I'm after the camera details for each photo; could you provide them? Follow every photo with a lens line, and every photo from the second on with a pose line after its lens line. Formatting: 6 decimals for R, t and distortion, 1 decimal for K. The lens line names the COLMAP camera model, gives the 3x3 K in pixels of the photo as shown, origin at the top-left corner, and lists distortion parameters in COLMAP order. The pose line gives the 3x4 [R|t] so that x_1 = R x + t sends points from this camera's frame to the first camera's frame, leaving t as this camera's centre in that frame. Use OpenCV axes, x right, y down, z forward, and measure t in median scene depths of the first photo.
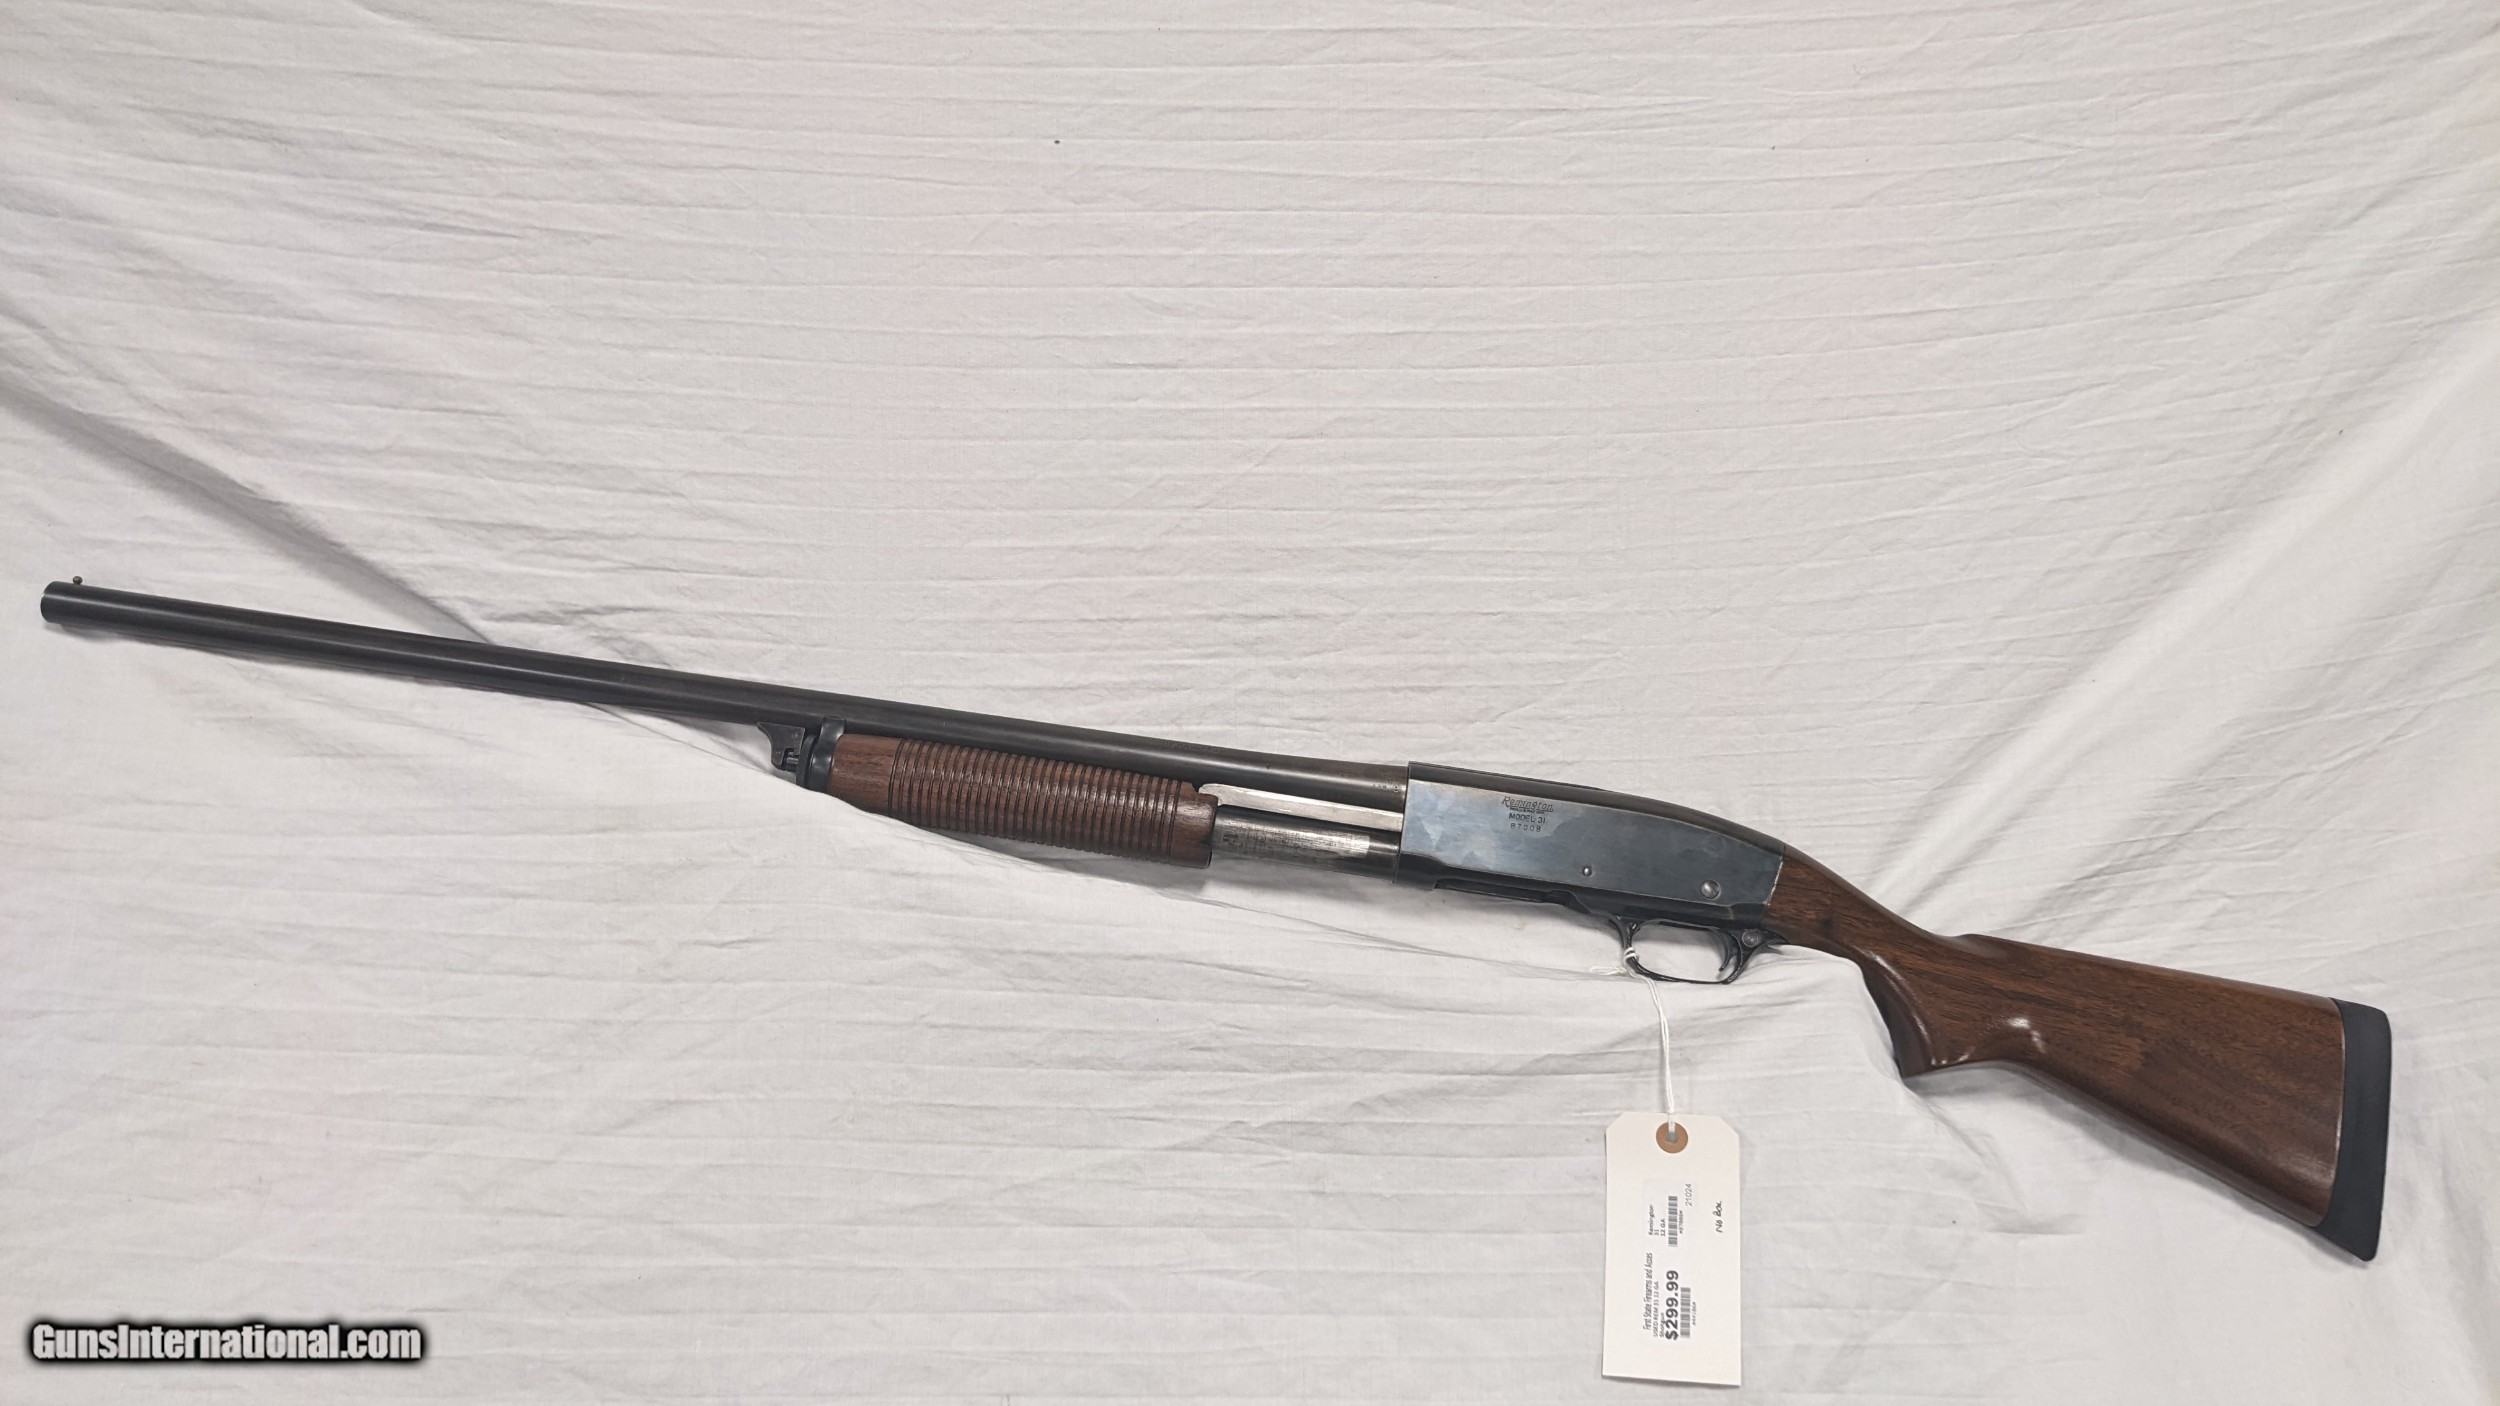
lens RADIAL K [[2080.0, 0, 1270.9], [0, 2080.0, 726.7], [0, 0, 1]] dist [0.037290, -0.106894]
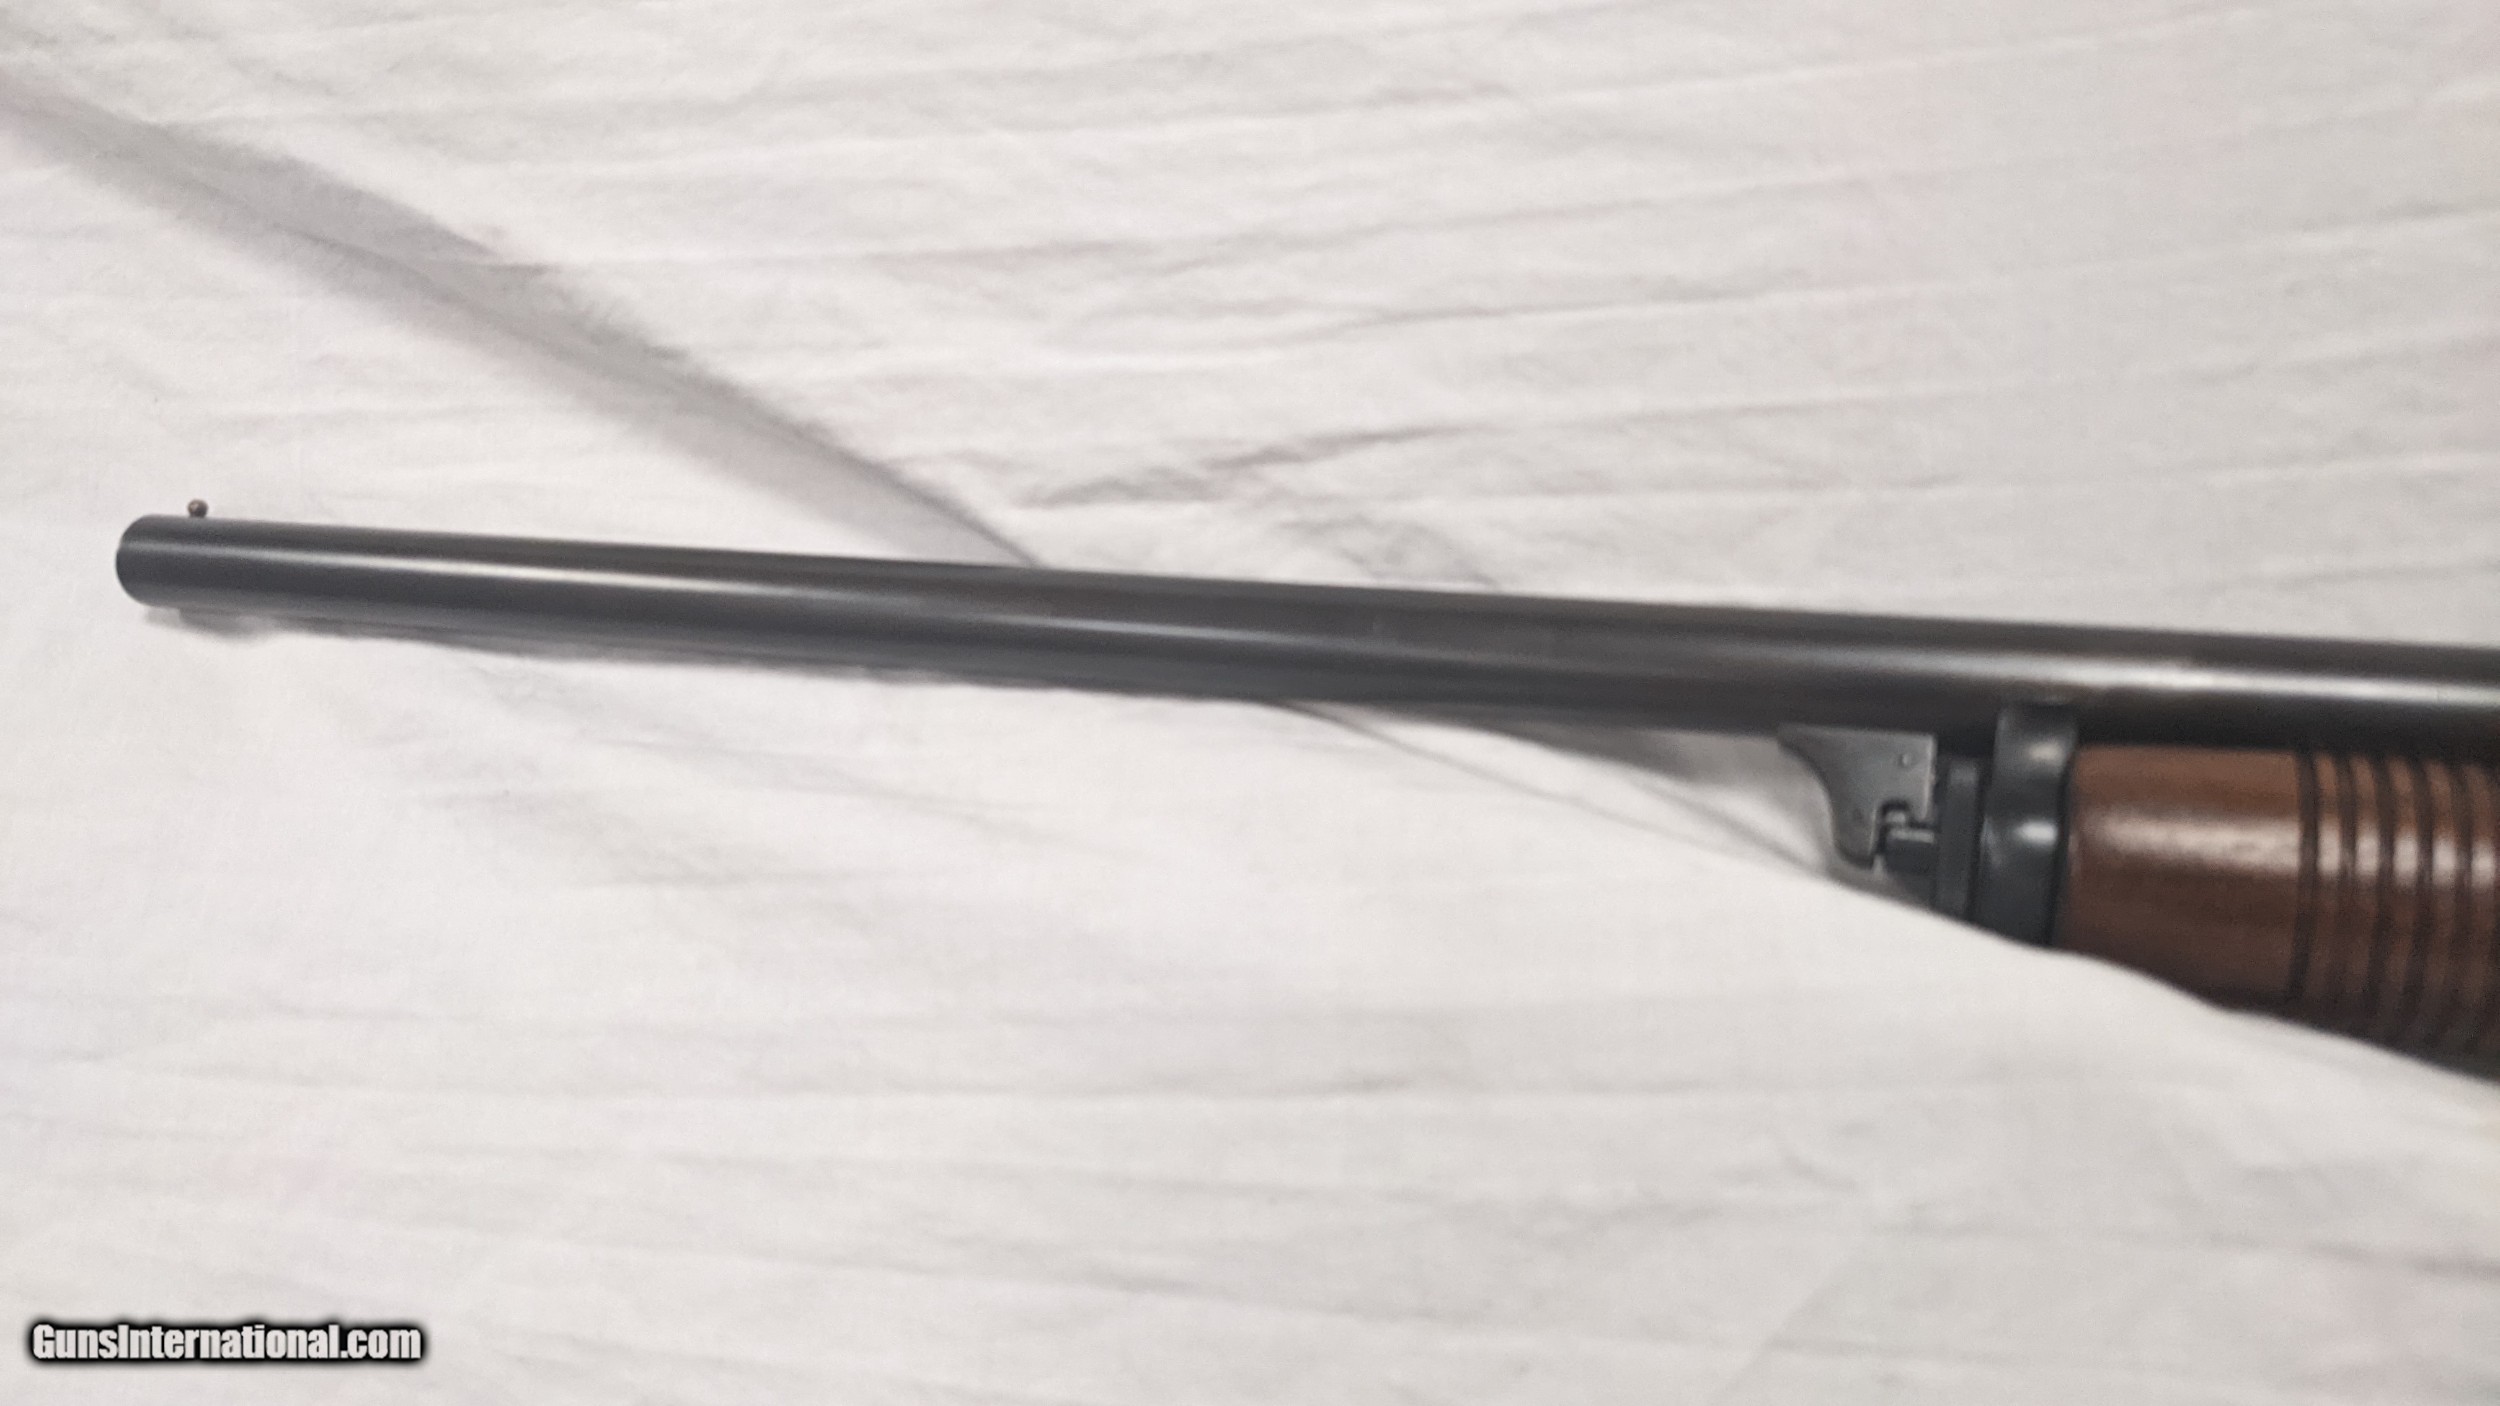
lens RADIAL K [[2080.0, 0, 1270.9], [0, 2080.0, 726.7], [0, 0, 1]] dist [0.037290, -0.106894]
pose [[0.950297, -0.064276, -0.304636, -0.221029], [0.069428, 0.997568, 0.006099, -0.009475], [0.303504, -0.026946, 0.952449, 0.656057]]
